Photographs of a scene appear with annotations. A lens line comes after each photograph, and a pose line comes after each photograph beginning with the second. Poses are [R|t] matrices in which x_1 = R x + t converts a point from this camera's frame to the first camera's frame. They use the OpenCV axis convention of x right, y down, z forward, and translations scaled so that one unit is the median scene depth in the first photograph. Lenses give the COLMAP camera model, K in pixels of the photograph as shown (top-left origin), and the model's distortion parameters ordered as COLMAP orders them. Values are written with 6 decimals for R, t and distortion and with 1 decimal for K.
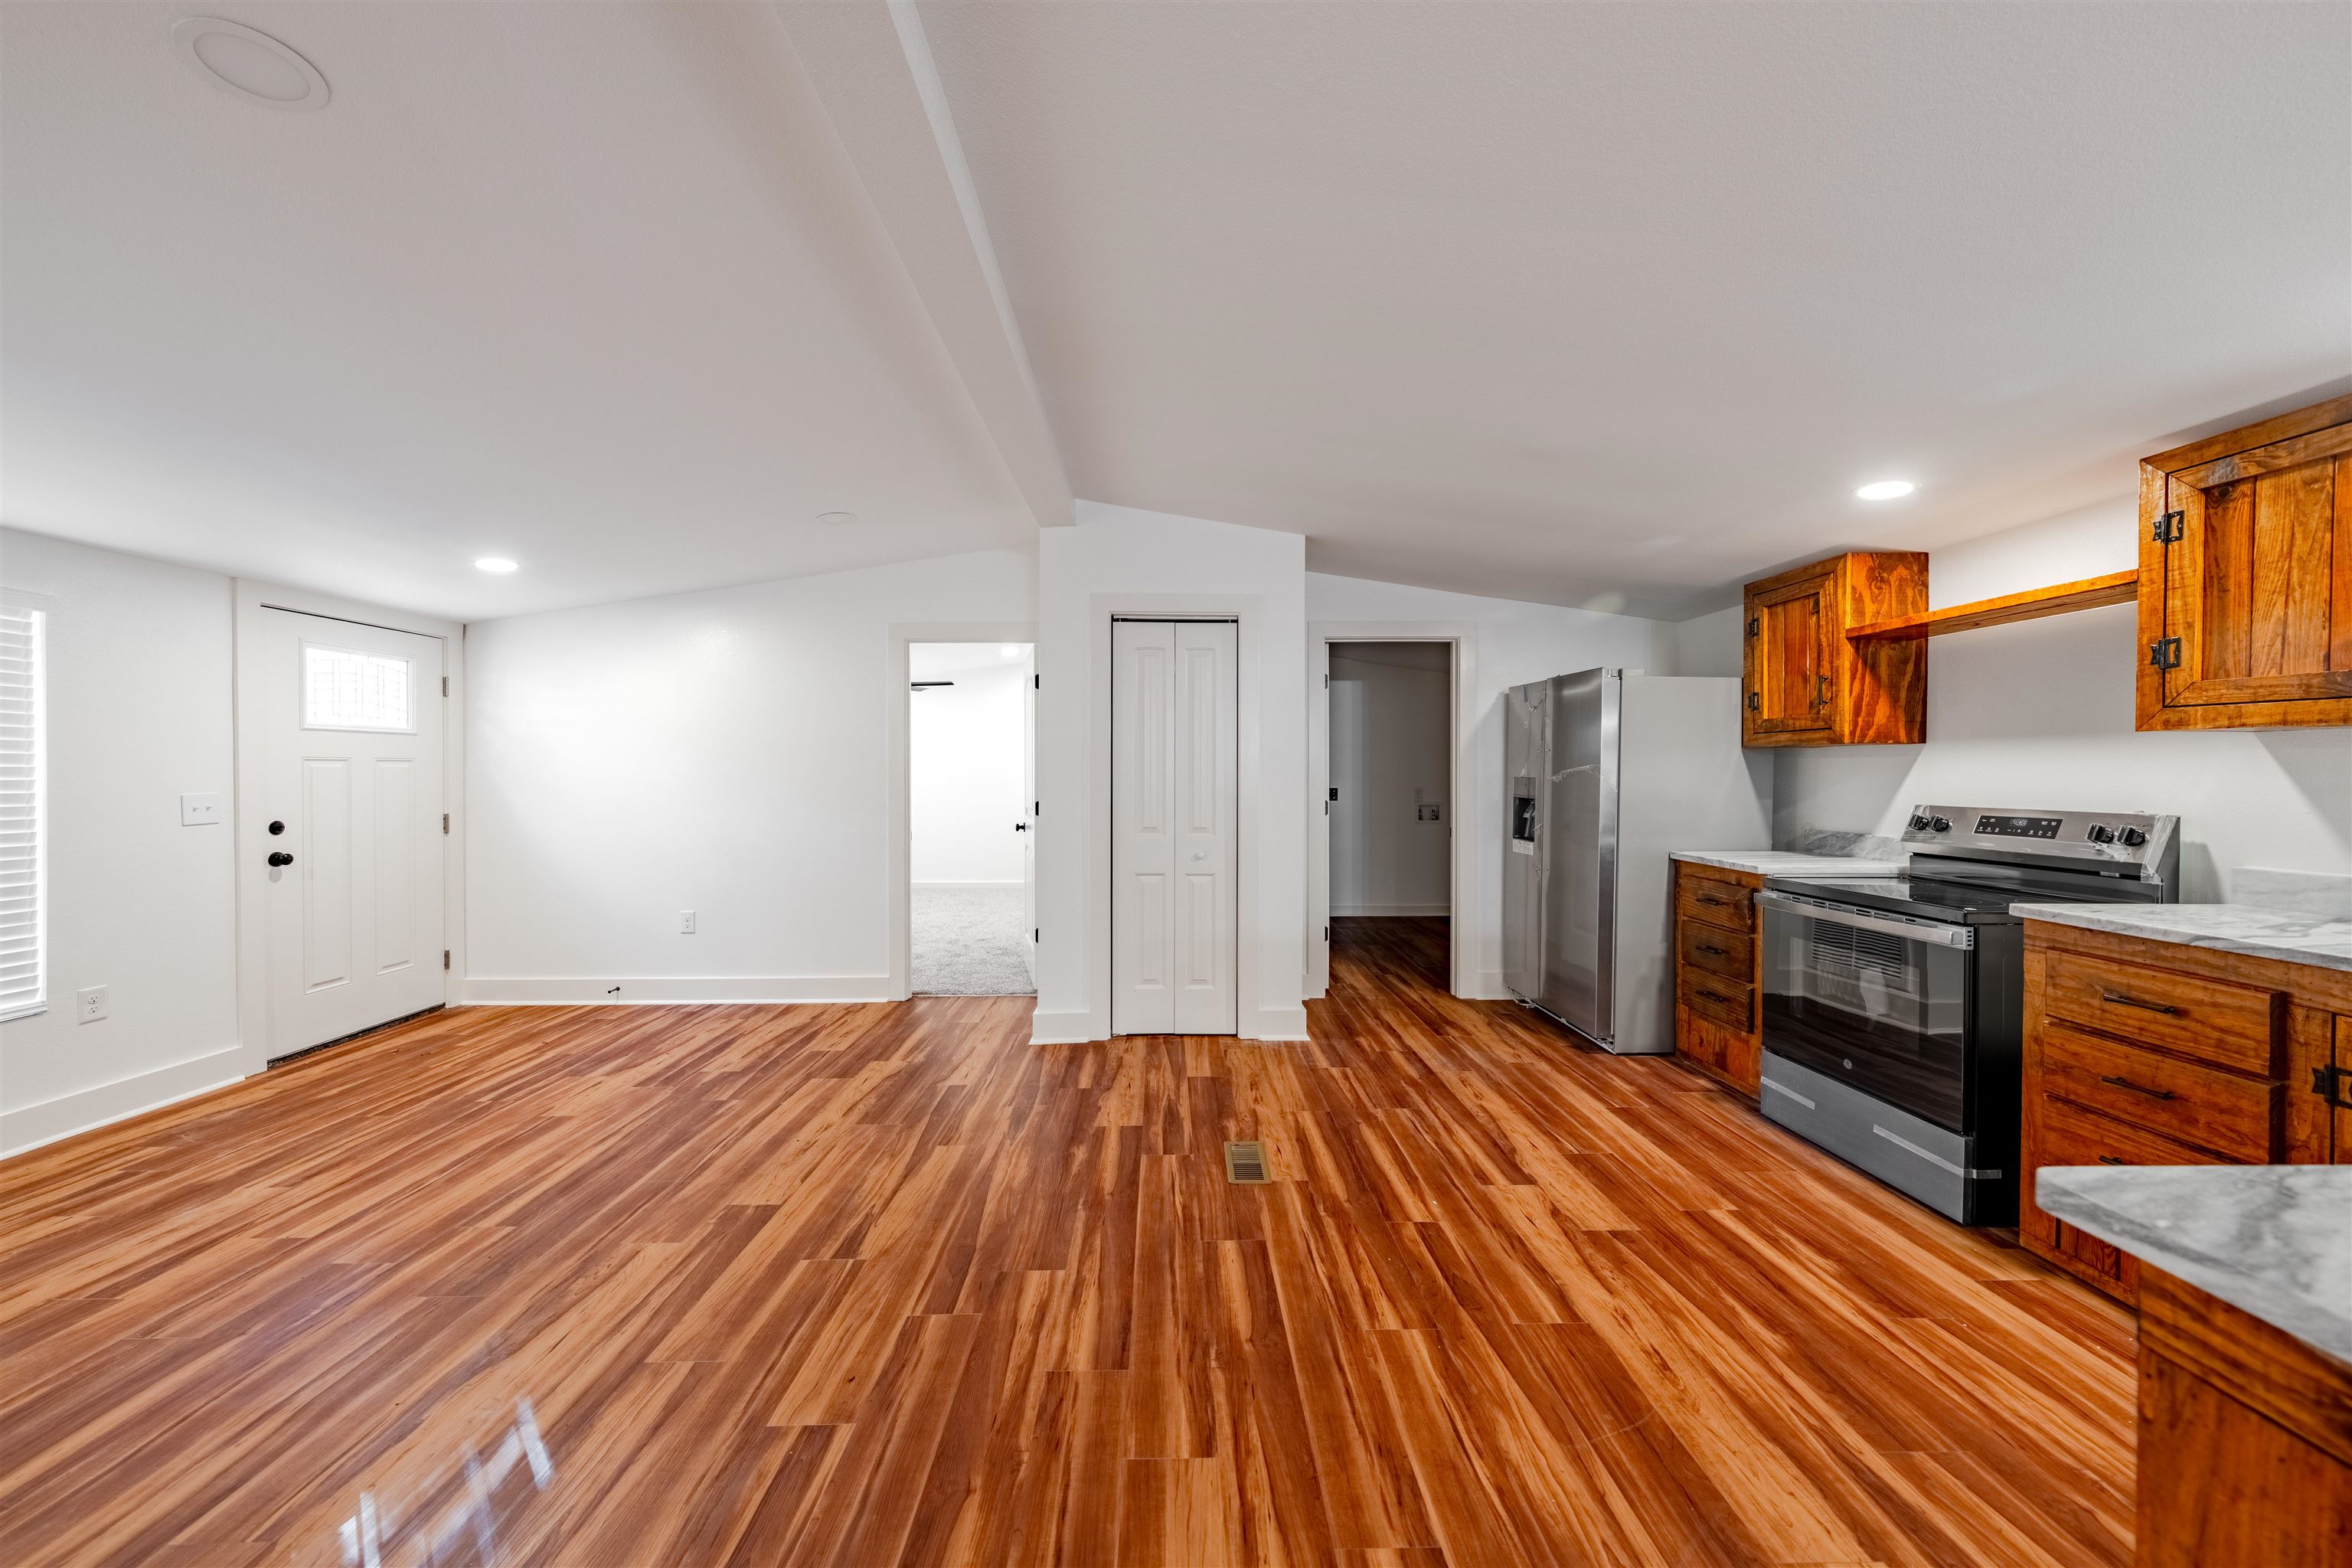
lens RADIAL K [[799.5, 0, 1187.4], [0, 799.5, 782.4], [0, 0, 1]] dist [0.000368, -0.000040]
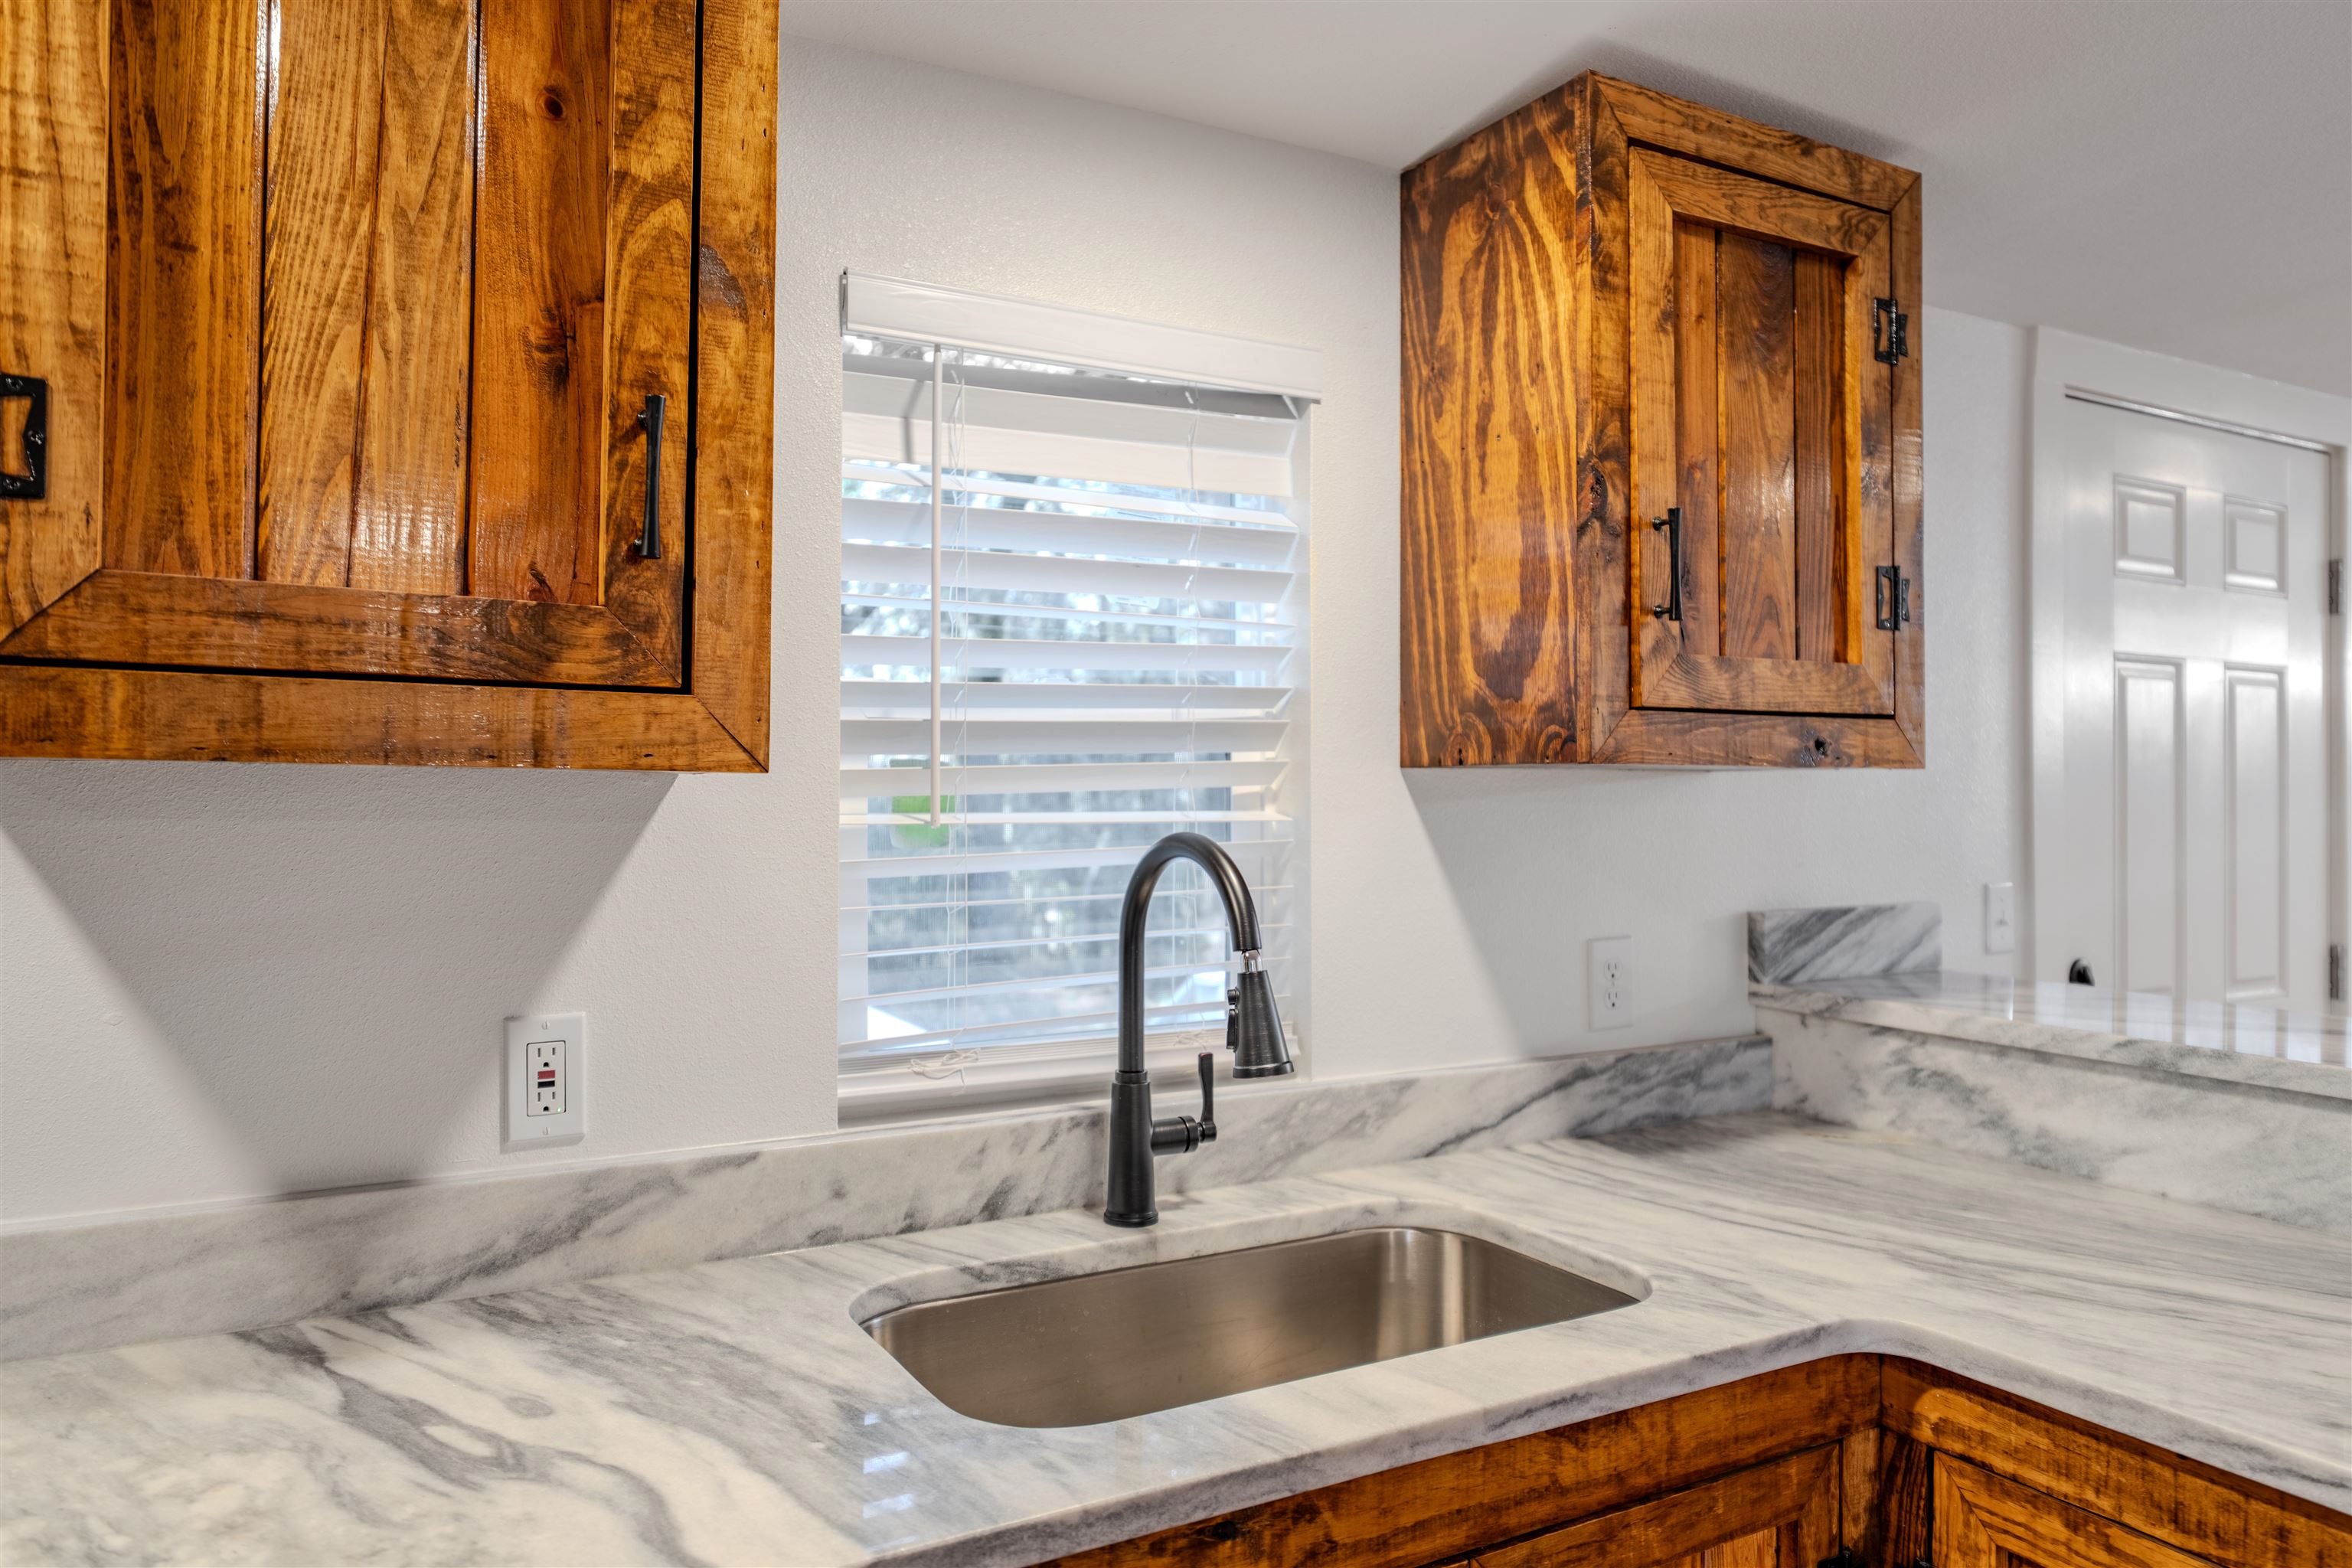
lens RADIAL K [[1600.2, 0, 1176.0], [0, 1600.2, 784.0], [0, 0, 1]] dist [0.002933, -0.000047]
pose [[-0.471486, -0.006530, 0.881849, 0.662008], [0.002275, 0.999960, 0.008622, -0.063010], [-0.881871, 0.006071, -0.471452, 0.953815]]
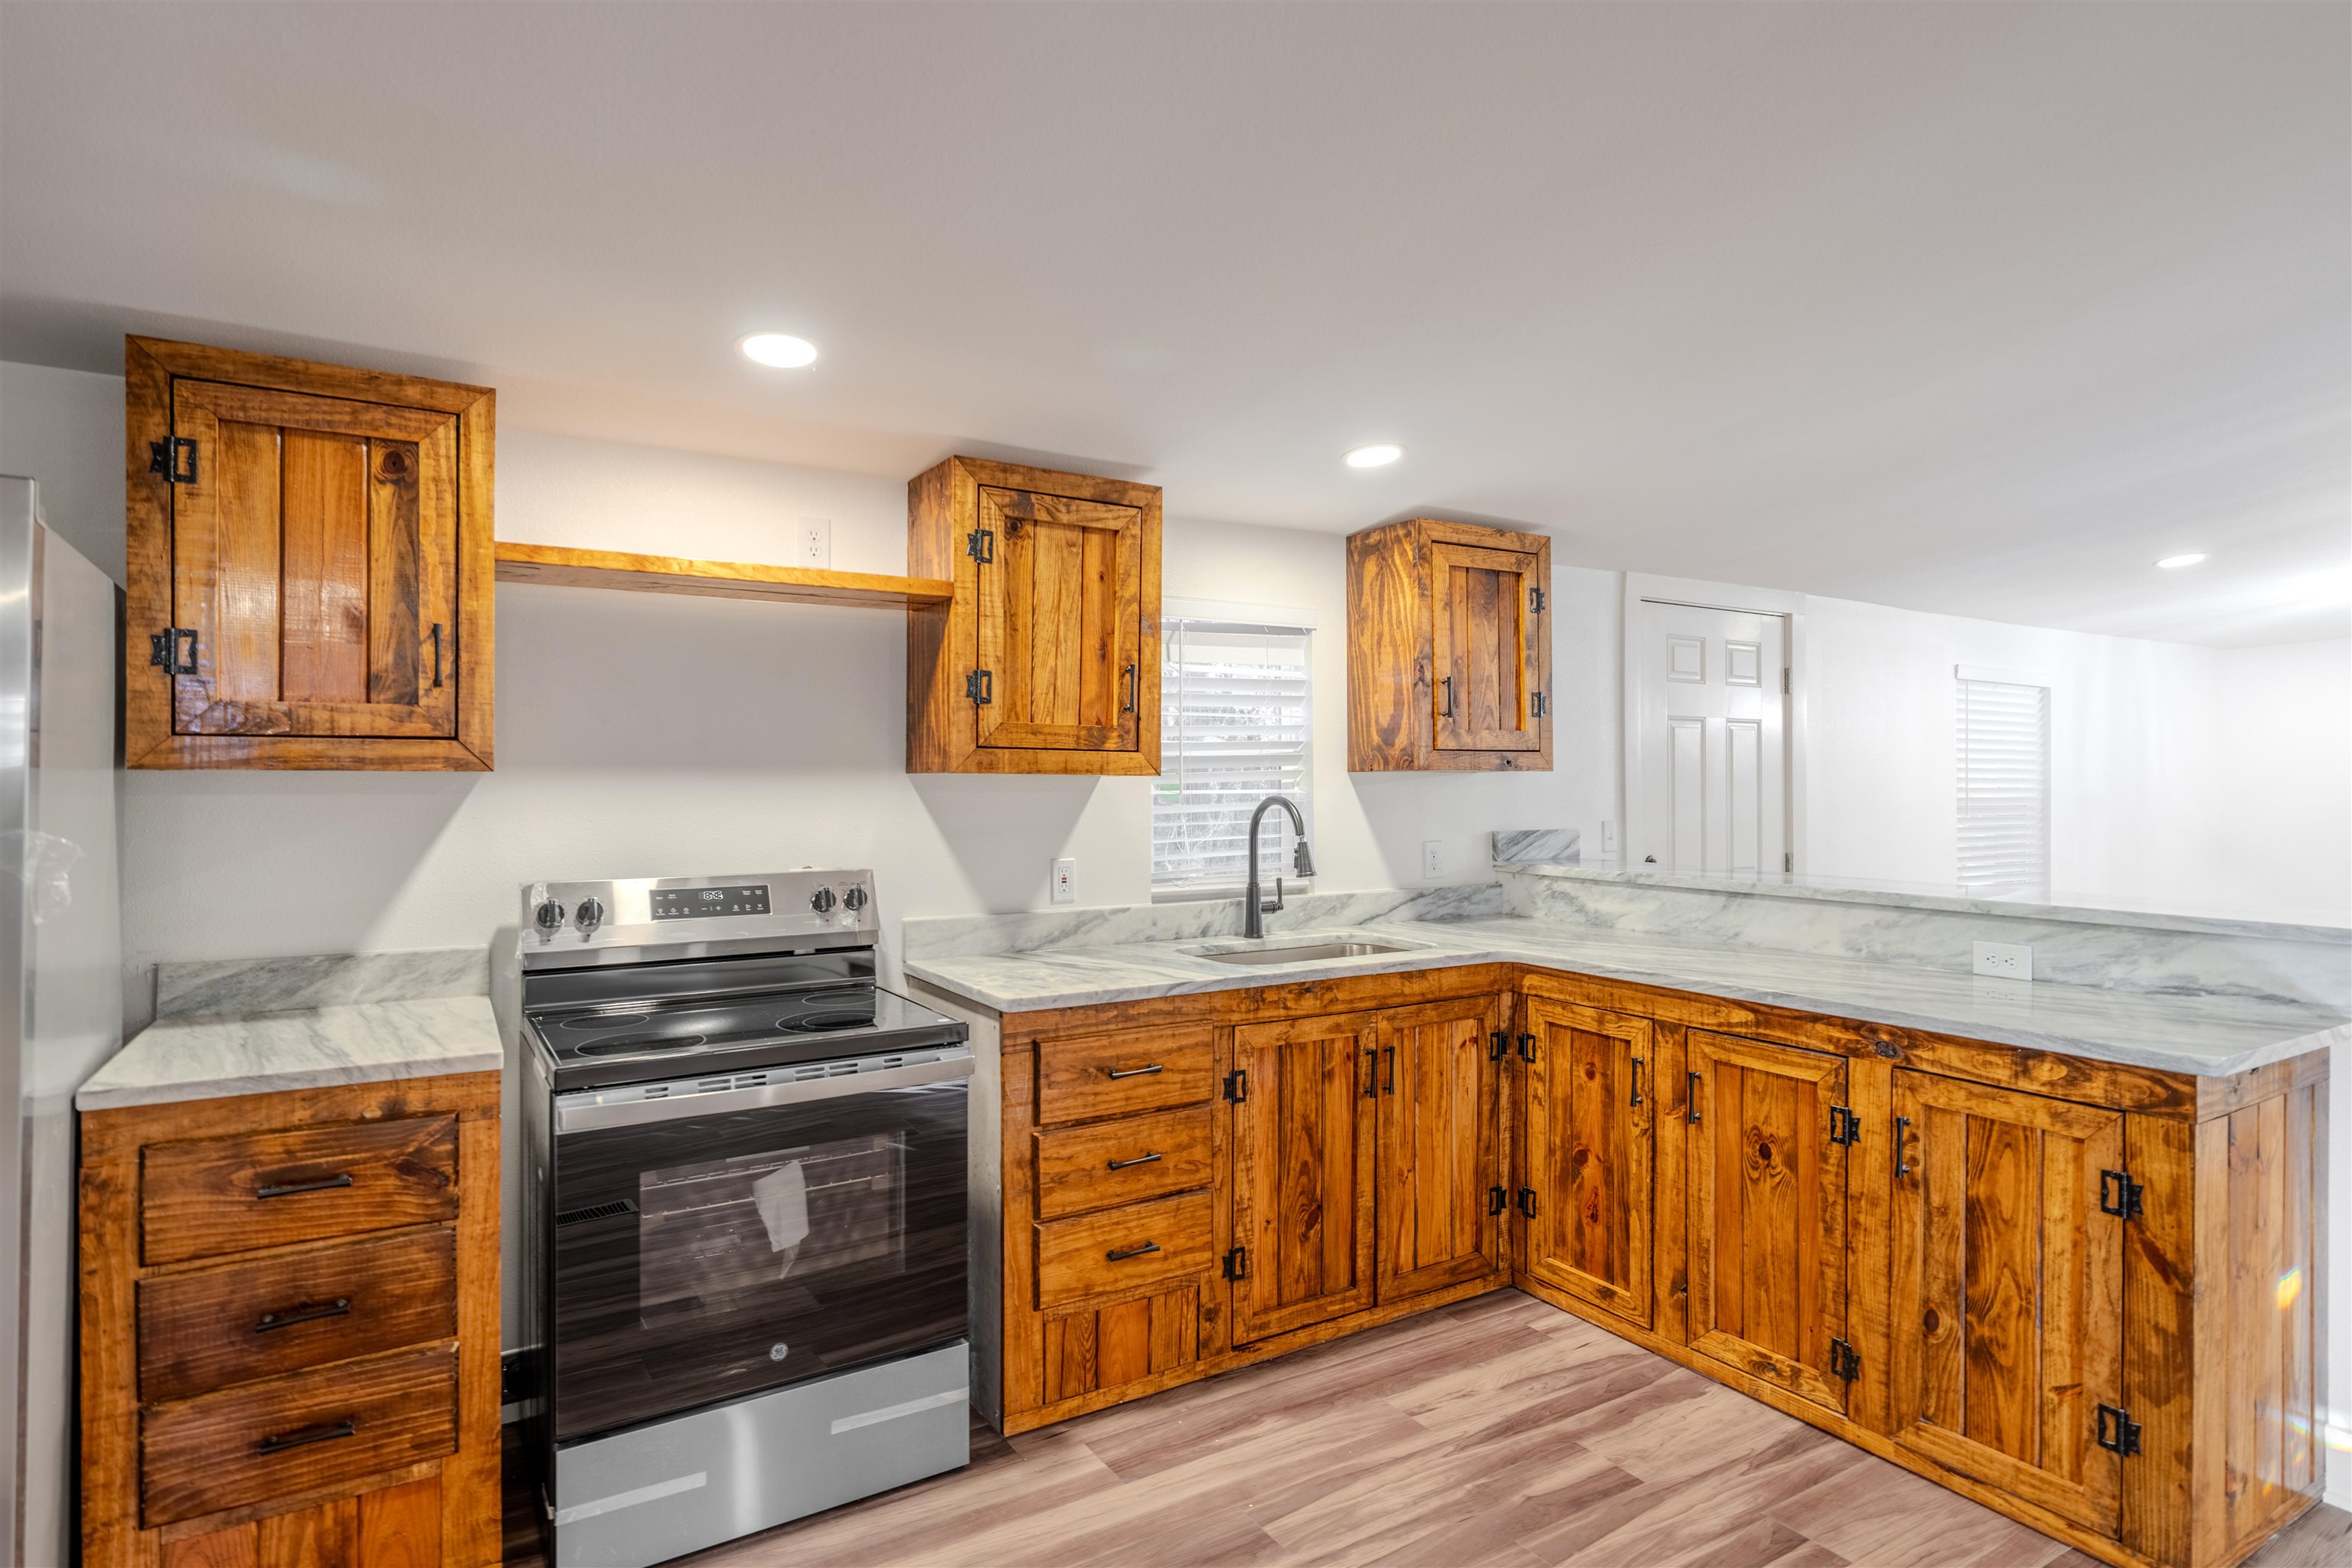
lens RADIAL K [[1239.4, 0, 1176.0], [0, 1239.4, 784.0], [0, 0, 1]] dist [-0.000385, 0.000080]
pose [[-0.493119, -0.006864, 0.869935, -0.084273], [0.008324, 0.999886, 0.012608, -0.071985], [-0.869922, 0.013459, -0.493005, 1.553825]]
